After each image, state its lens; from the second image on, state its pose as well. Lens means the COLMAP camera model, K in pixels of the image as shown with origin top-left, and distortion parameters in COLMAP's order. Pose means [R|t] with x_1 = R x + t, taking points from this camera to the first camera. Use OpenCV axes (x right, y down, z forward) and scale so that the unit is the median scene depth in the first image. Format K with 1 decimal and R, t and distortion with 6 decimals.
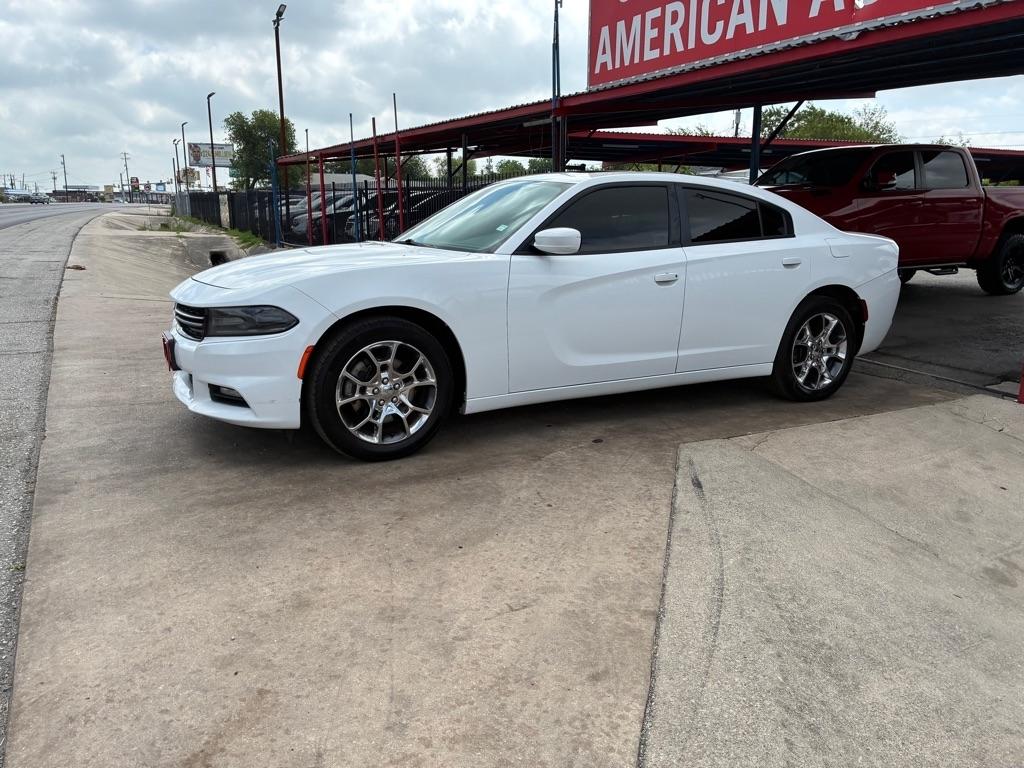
lens RADIAL K [[780.6, 0, 503.9], [0, 780.6, 387.5], [0, 0, 1]] dist [0.048805, -0.065880]
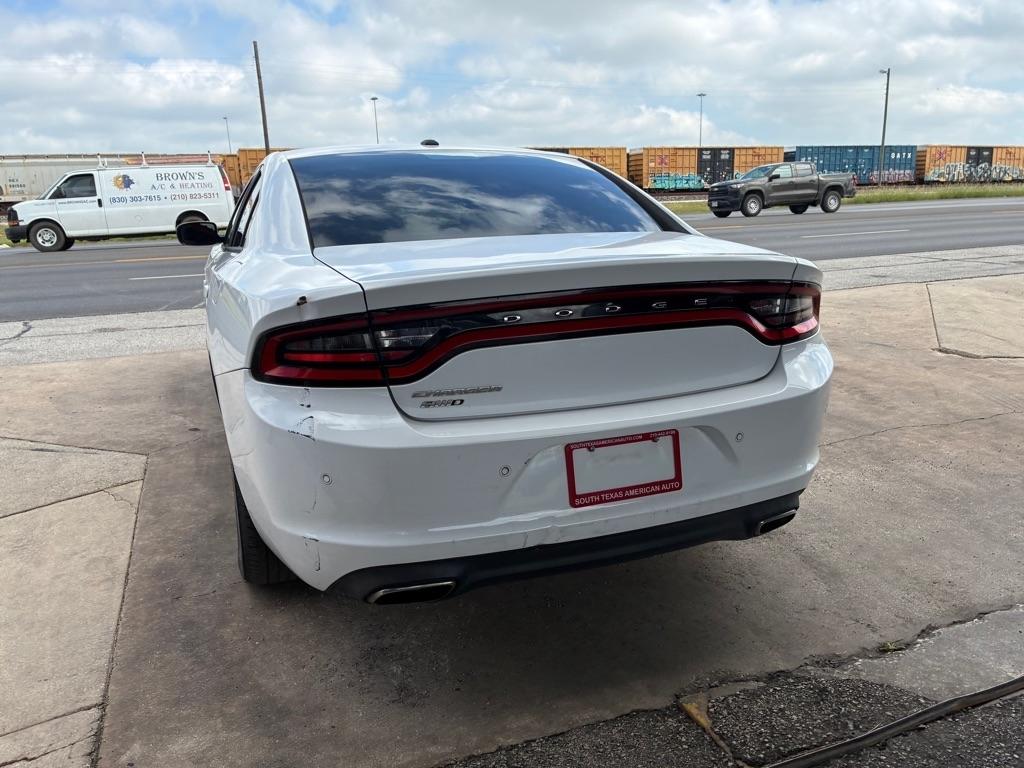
lens RADIAL K [[780.6, 0, 503.4], [0, 780.6, 387.2], [0, 0, 1]] dist [0.048805, -0.065880]
pose [[-0.126262, 0.229690, -0.965039, 1.103462], [-0.196948, 0.947655, 0.251320, -0.339506], [0.972250, 0.221795, -0.074415, 1.525410]]
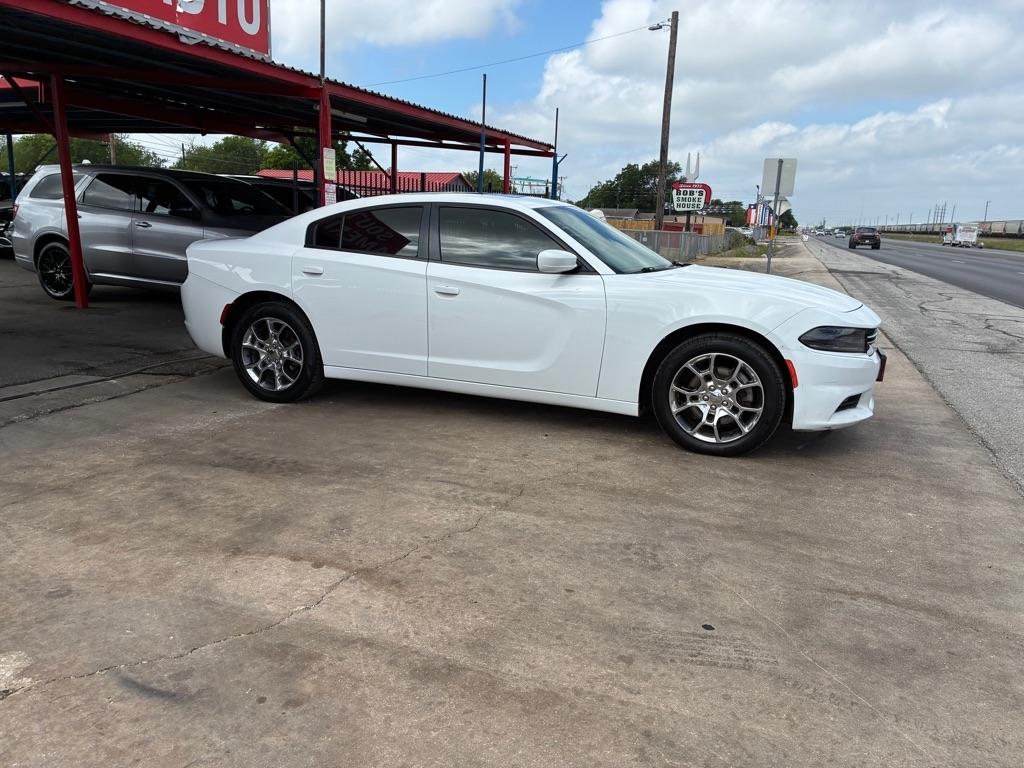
lens RADIAL K [[780.6, 0, 502.0], [0, 780.6, 384.9], [0, 0, 1]] dist [0.048805, -0.065880]
pose [[-0.650884, -0.185661, 0.736125, -0.950844], [0.132365, 0.927030, 0.350848, -0.517867], [-0.747549, 0.325798, -0.578815, 2.160757]]
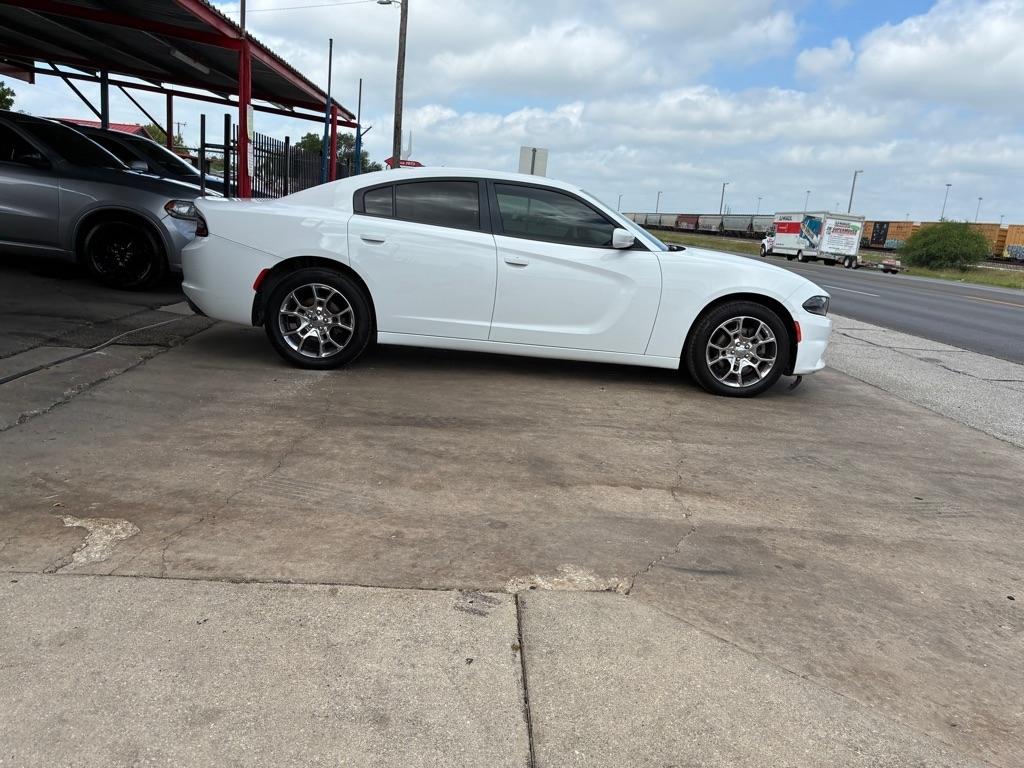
lens RADIAL K [[780.6, 0, 513.0], [0, 780.6, 390.4], [0, 0, 1]] dist [0.048805, -0.065880]
pose [[-0.900592, -0.181385, 0.395012, -0.543400], [-0.001445, 0.910015, 0.414573, -0.593231], [-0.434664, 0.372790, -0.819814, 2.654779]]
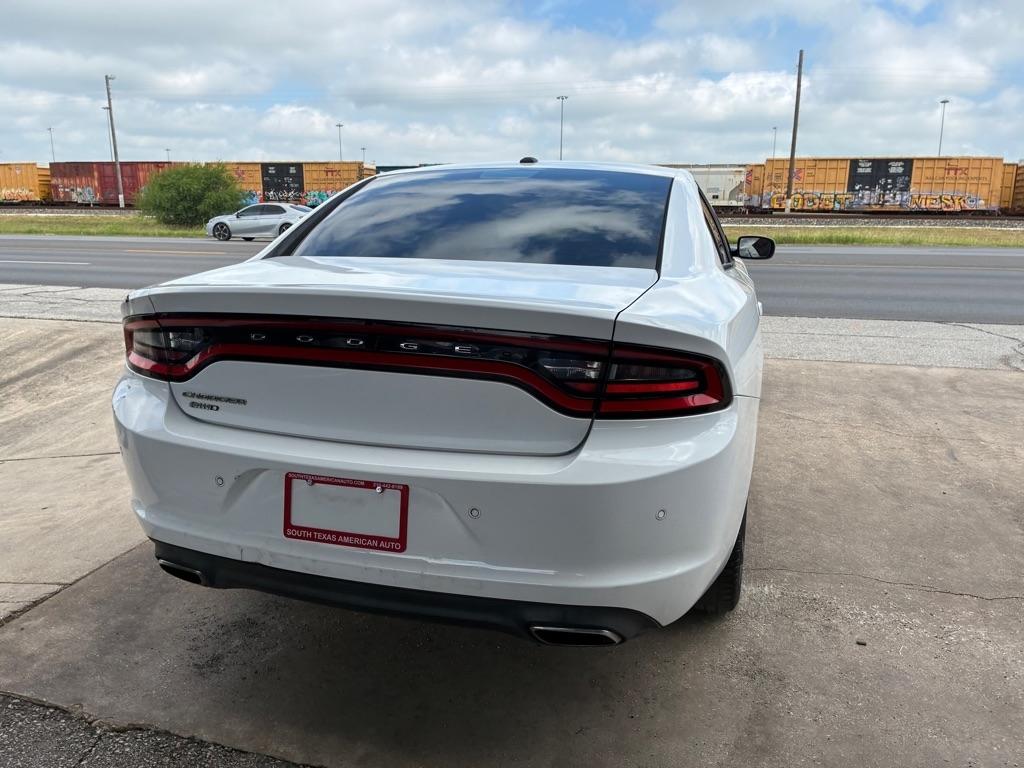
lens RADIAL K [[780.6, 0, 501.6], [0, 780.6, 385.4], [0, 0, 1]] dist [0.048805, -0.065880]
pose [[-0.699047, 0.140891, -0.701058, 0.884053], [-0.176112, 0.916277, 0.359750, -0.429797], [0.693049, 0.374947, -0.615709, 1.883957]]
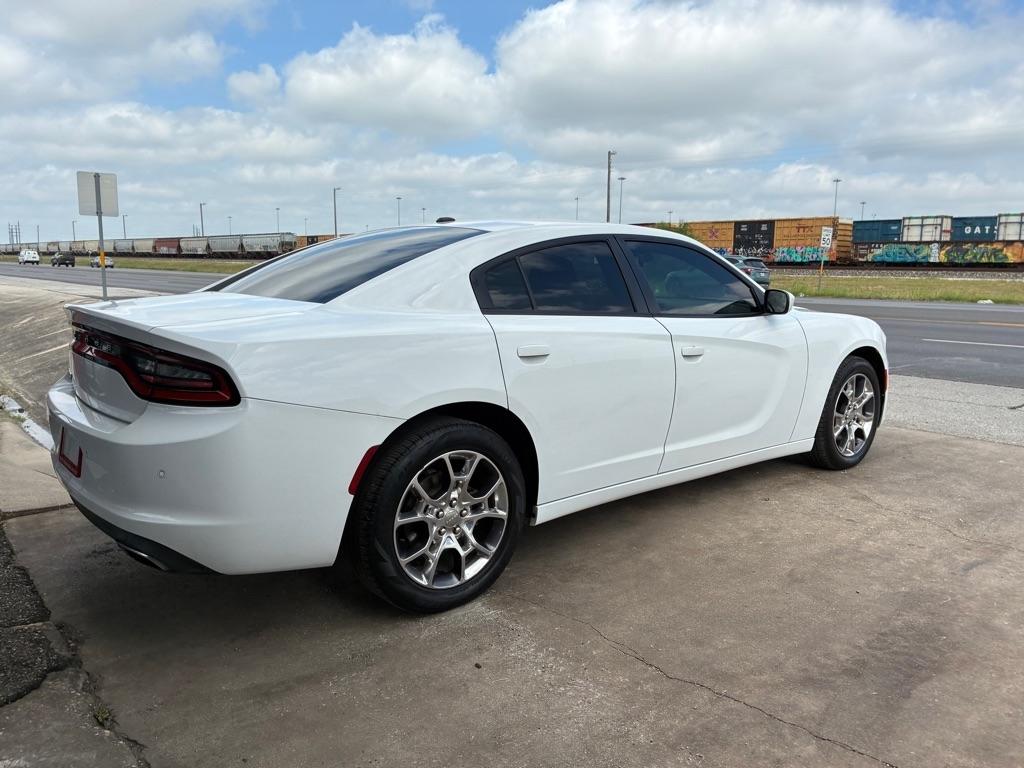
lens RADIAL K [[780.6, 0, 520.2], [0, 780.6, 367.1], [0, 0, 1]] dist [0.048805, -0.065880]
pose [[-0.976622, 0.008743, -0.214788, 0.402135], [-0.067799, 0.935647, 0.346363, -0.526191], [0.203994, 0.352828, -0.913180, 2.273722]]
